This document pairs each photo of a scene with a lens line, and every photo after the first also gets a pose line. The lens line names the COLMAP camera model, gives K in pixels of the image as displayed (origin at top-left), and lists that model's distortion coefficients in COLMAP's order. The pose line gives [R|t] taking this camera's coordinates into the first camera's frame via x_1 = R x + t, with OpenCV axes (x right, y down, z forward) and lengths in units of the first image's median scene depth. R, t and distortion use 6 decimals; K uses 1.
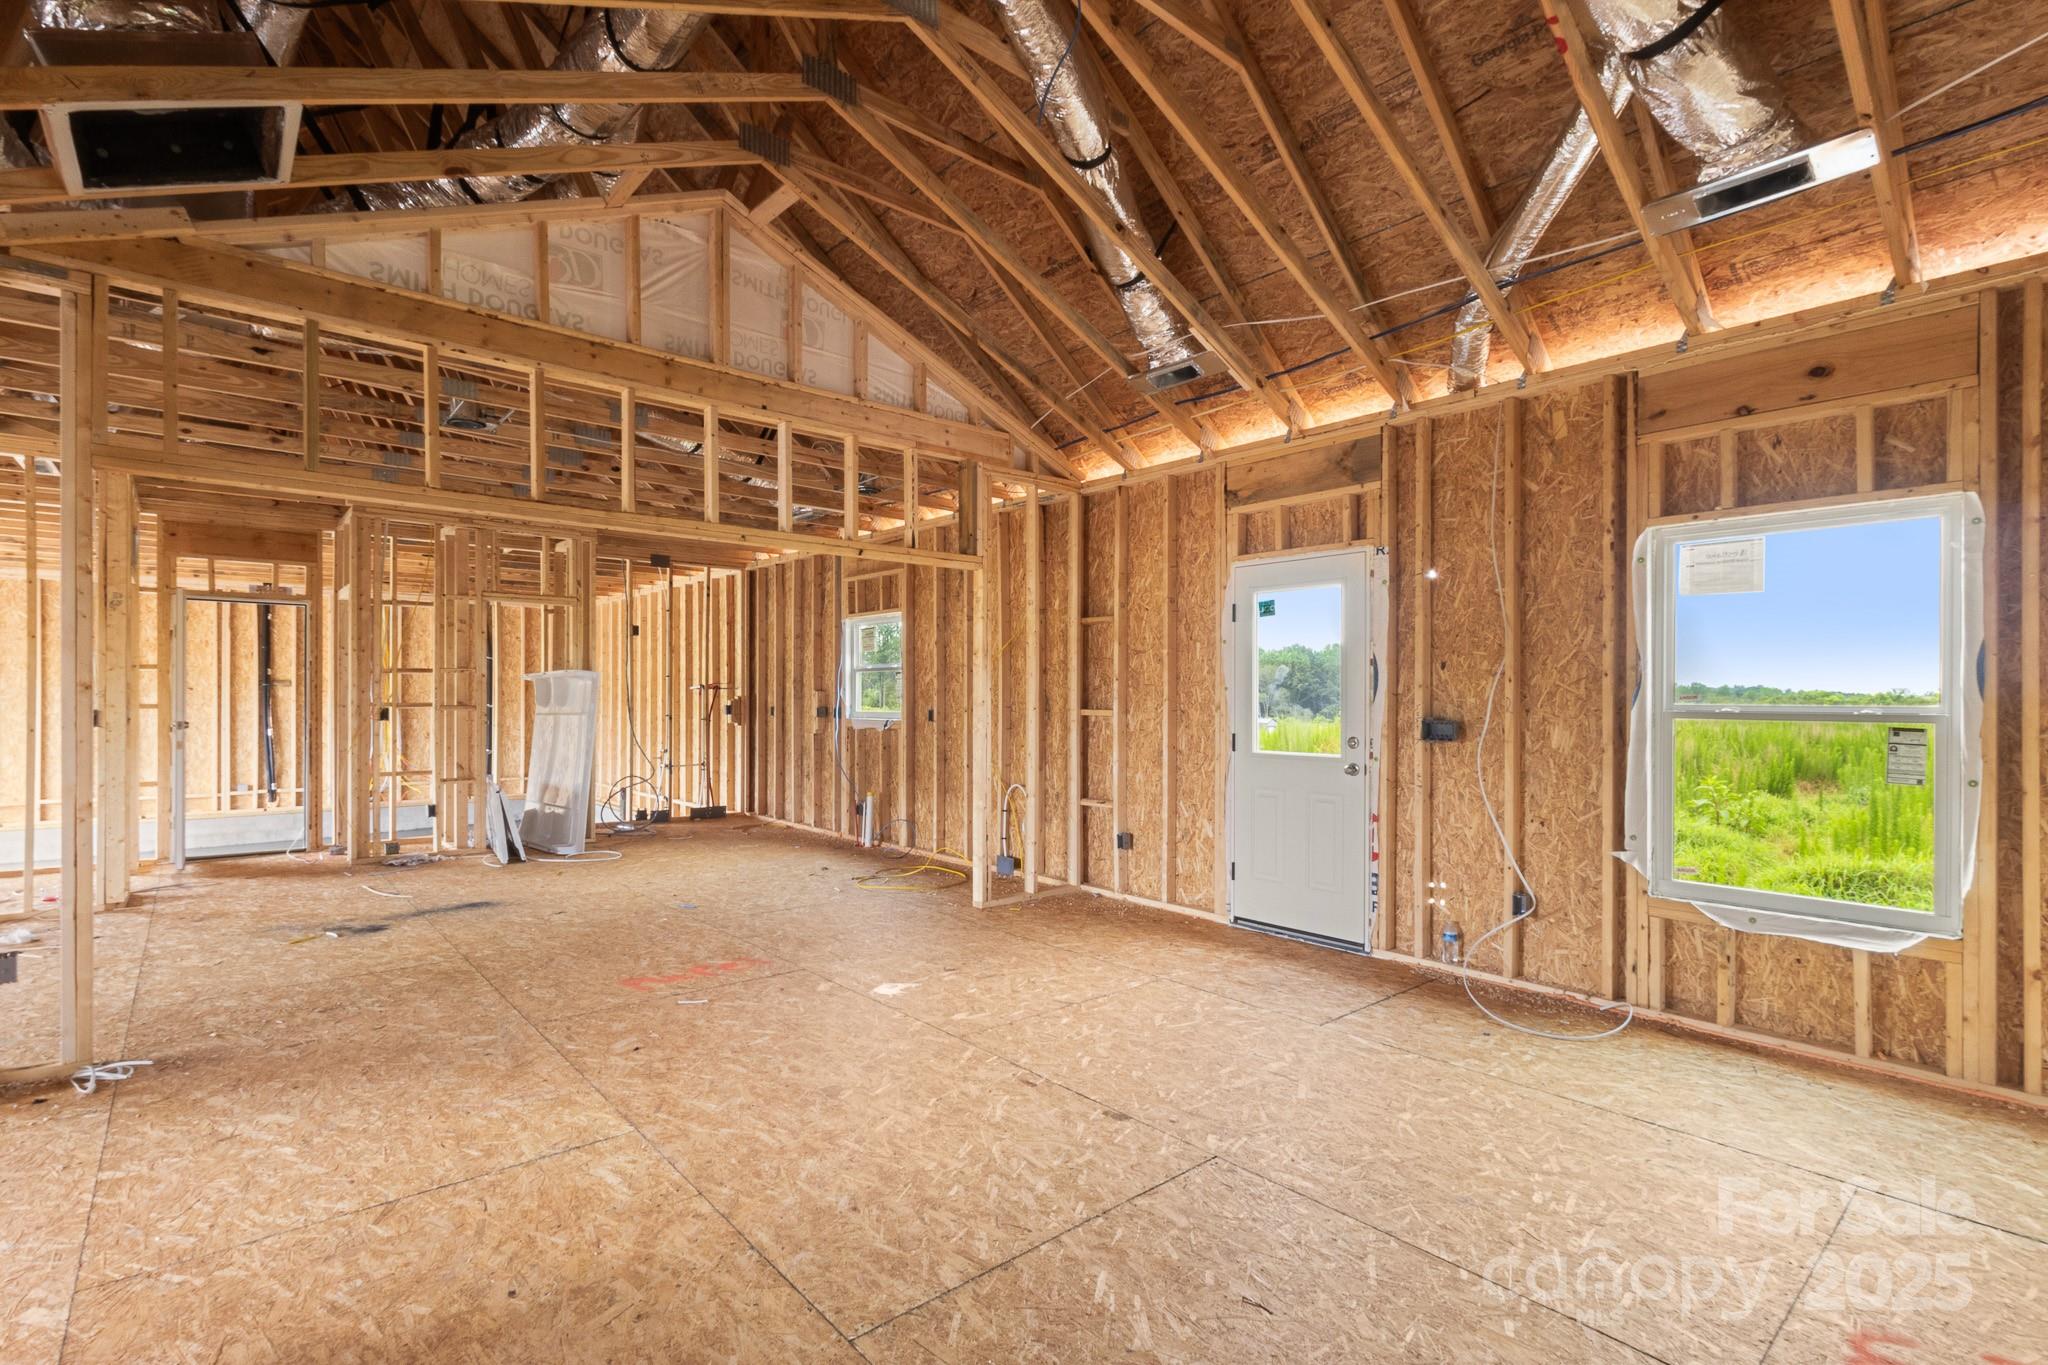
lens RADIAL K [[956.5, 0, 1007.5], [0, 956.5, 687.5], [0, 0, 1]] dist [0.002658, 0.002049]
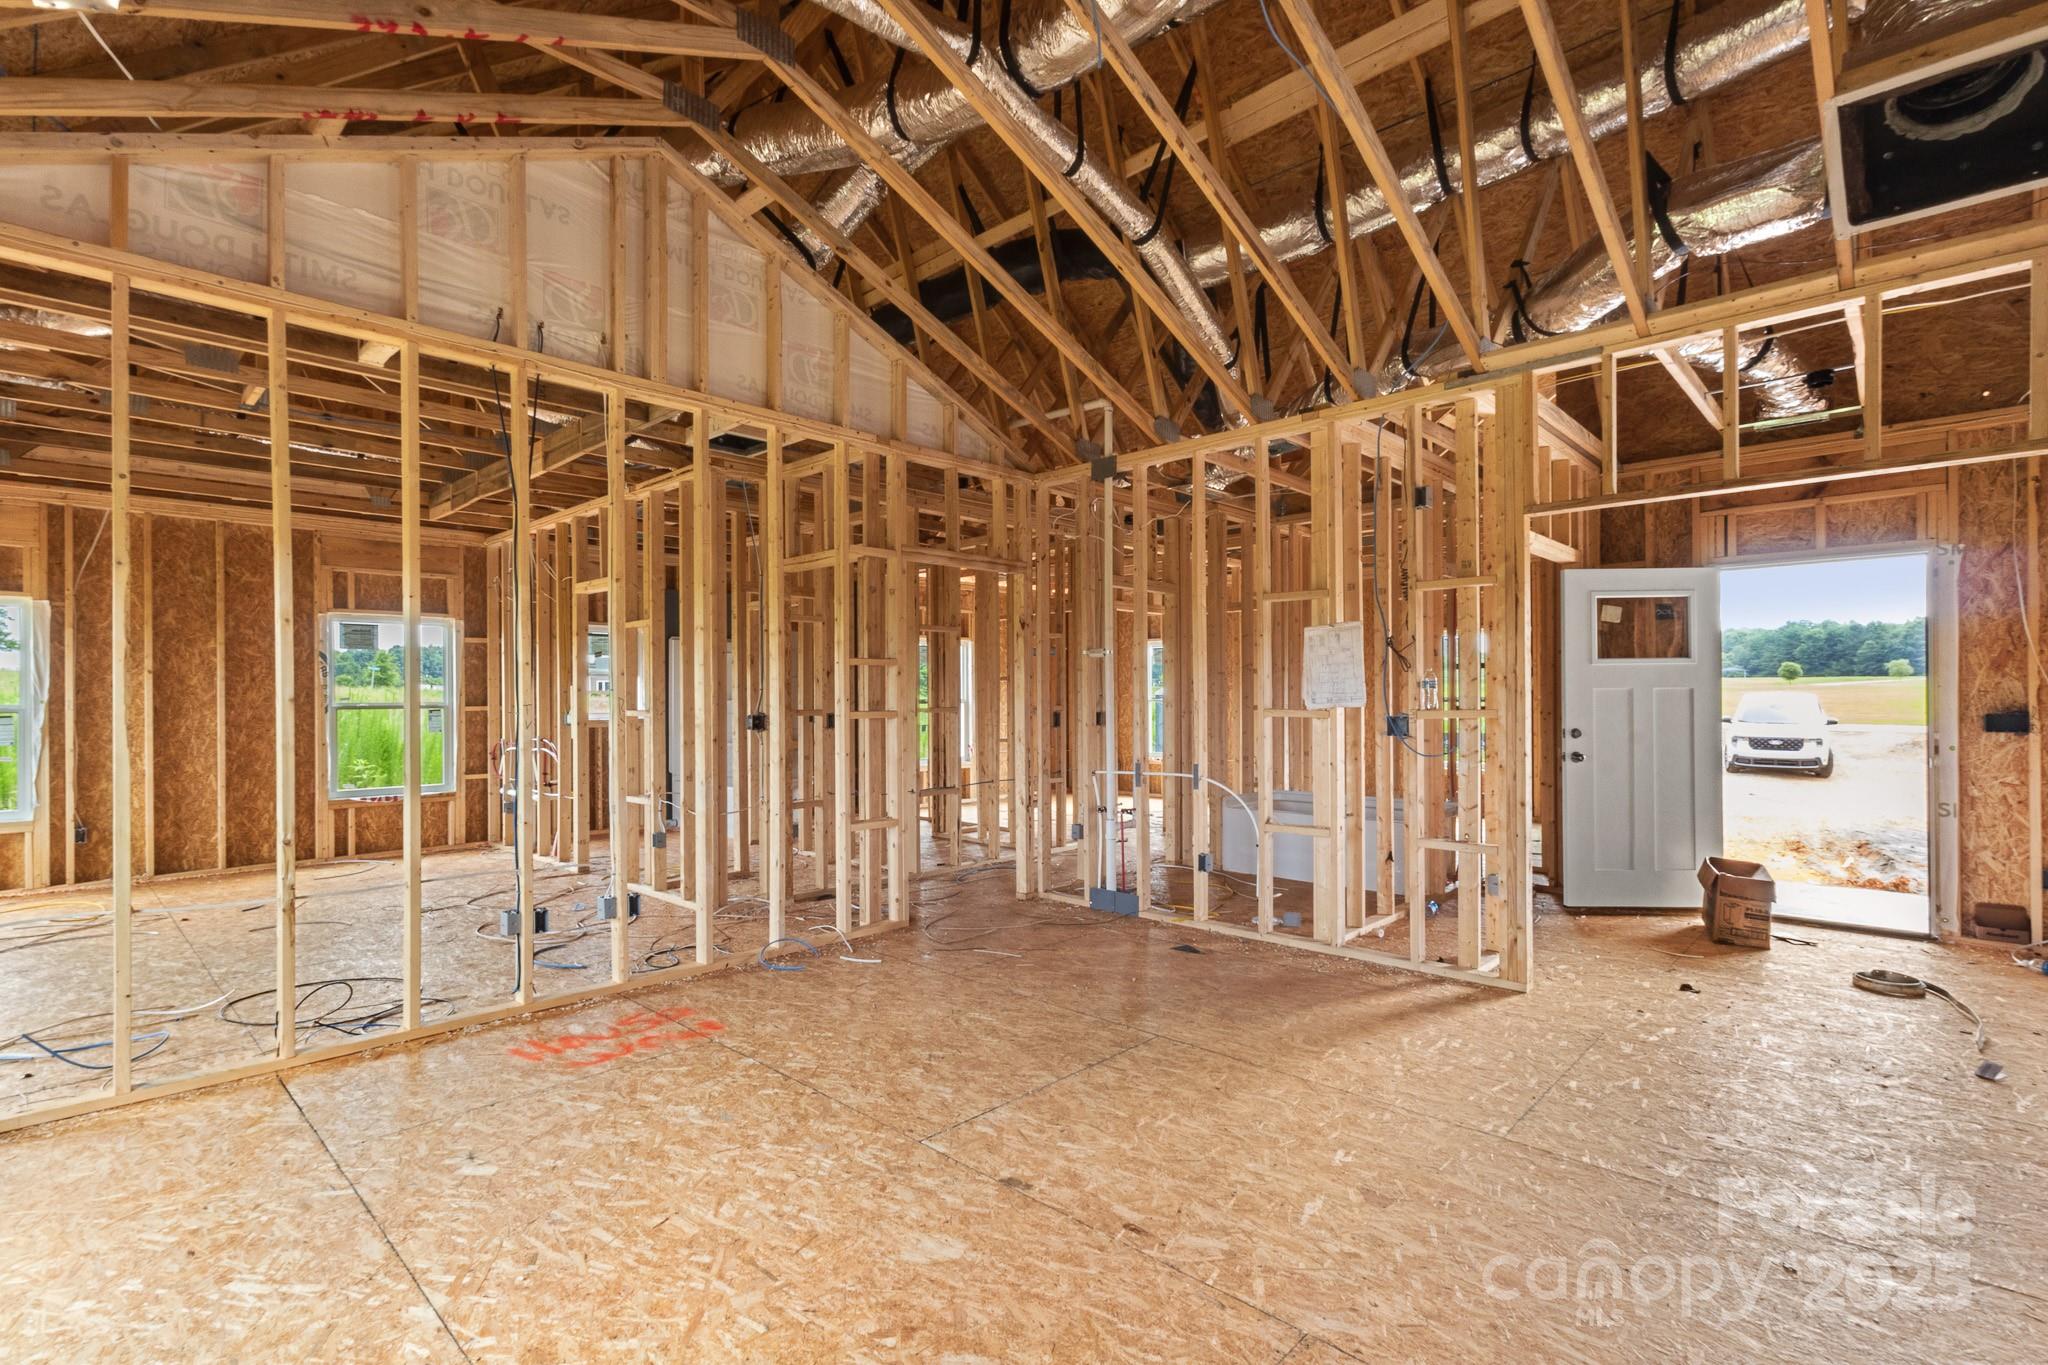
lens RADIAL K [[956.5, 0, 1019.1], [0, 956.5, 697.0], [0, 0, 1]] dist [0.002658, 0.002049]
pose [[-0.994647, -0.000183, -0.103332, 0.125992], [0.000829, 0.999952, -0.009743, 0.011663], [0.103328, -0.009776, -0.994599, 1.170661]]
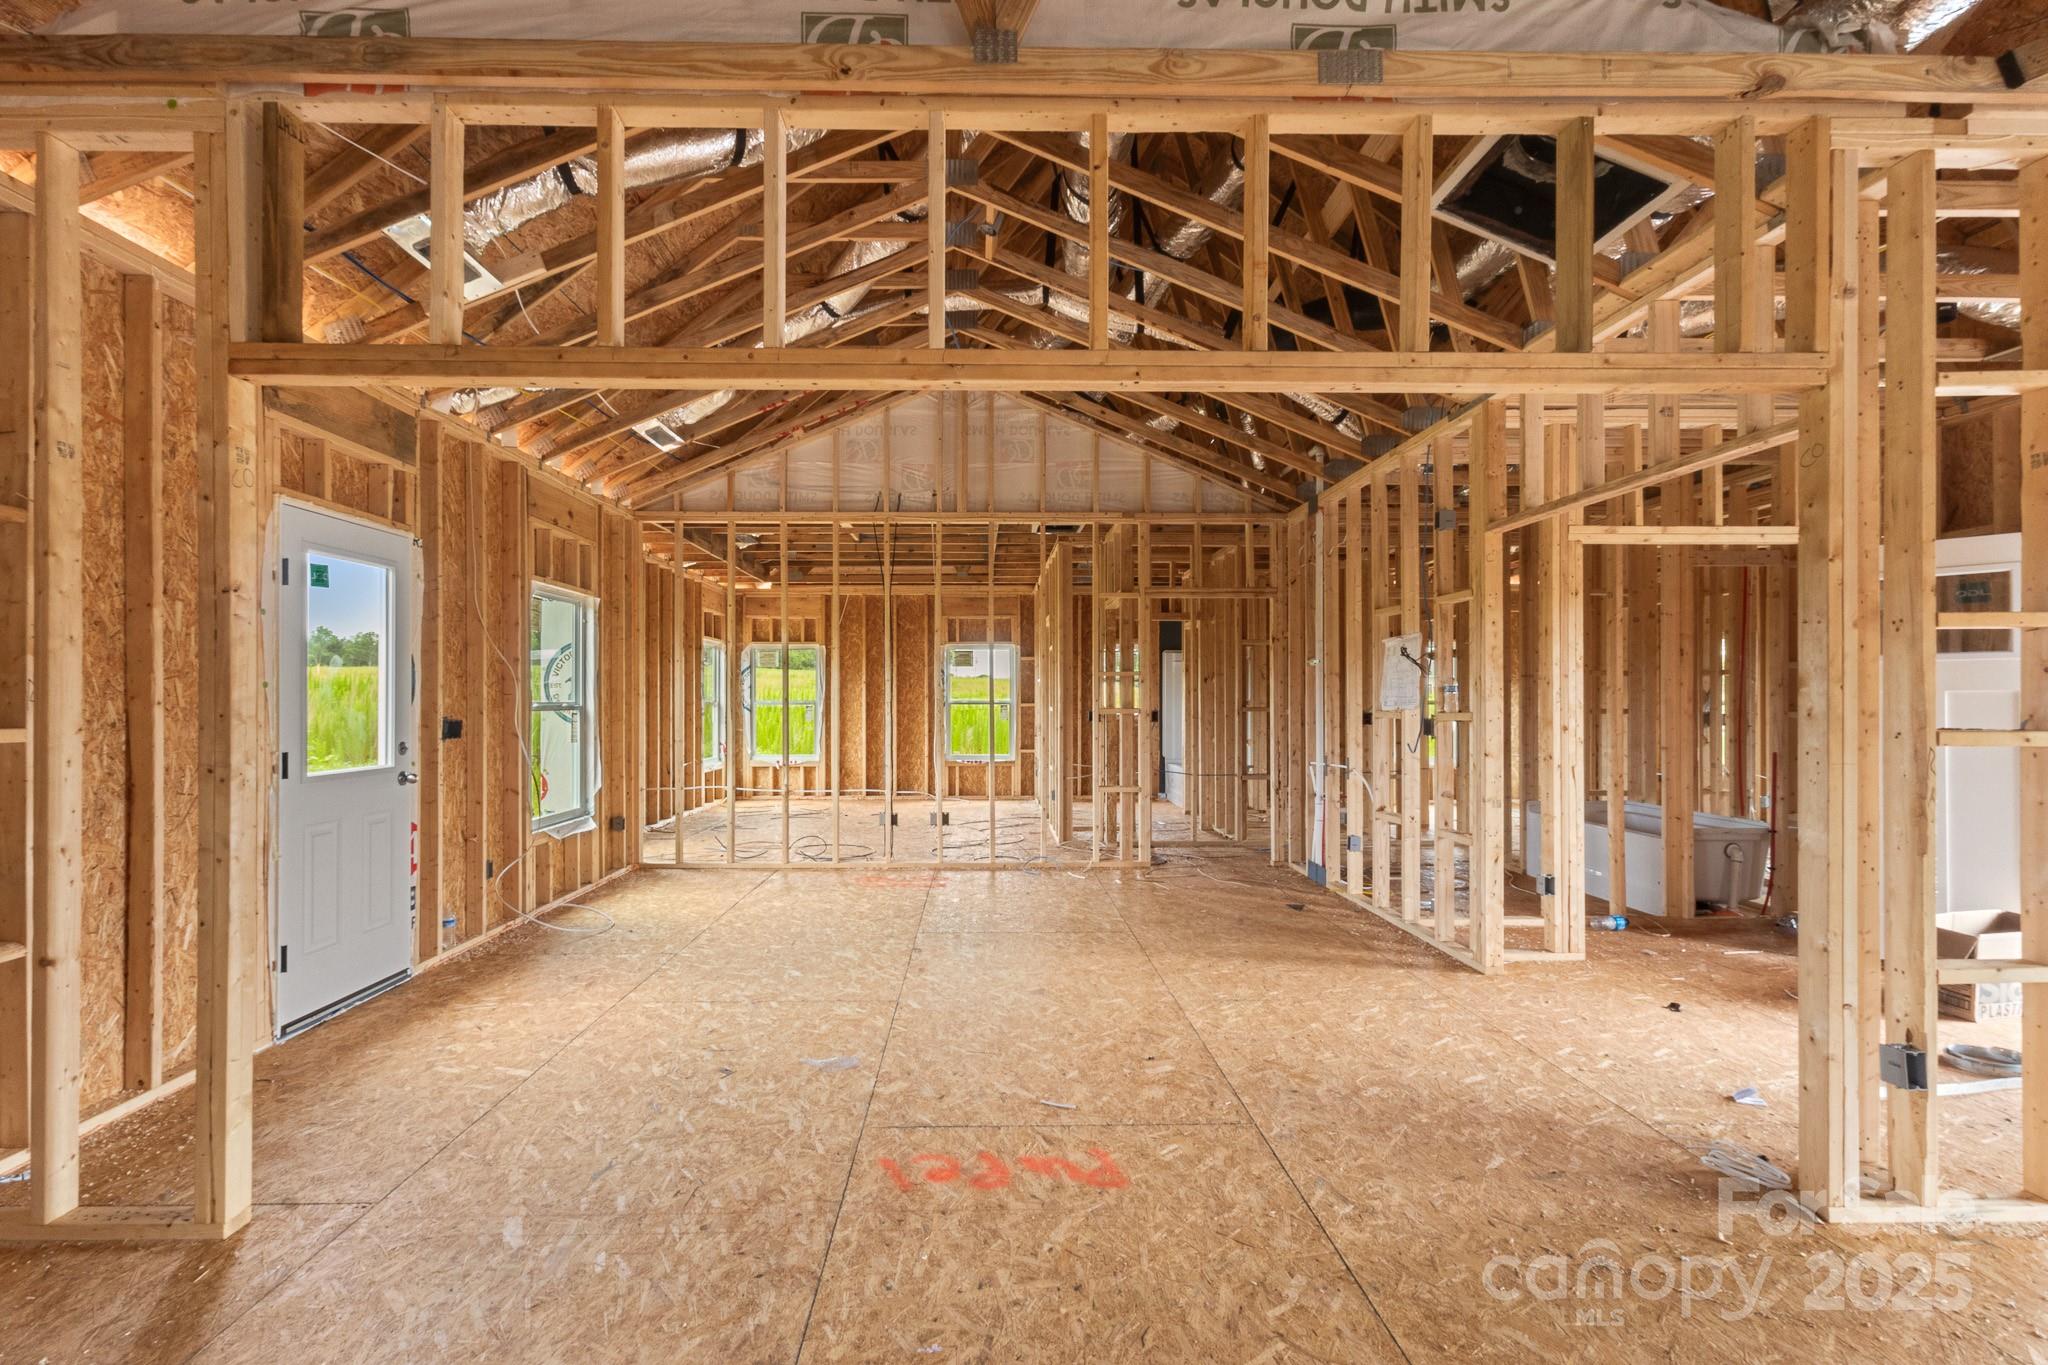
lens RADIAL K [[956.5, 0, 998.6], [0, 956.5, 693.5], [0, 0, 1]] dist [0.002658, 0.002049]
pose [[-0.775618, -0.001425, 0.631200, -0.660679], [-0.009468, 0.999911, -0.009376, 0.009447], [-0.631131, -0.013249, -0.775563, 1.391163]]
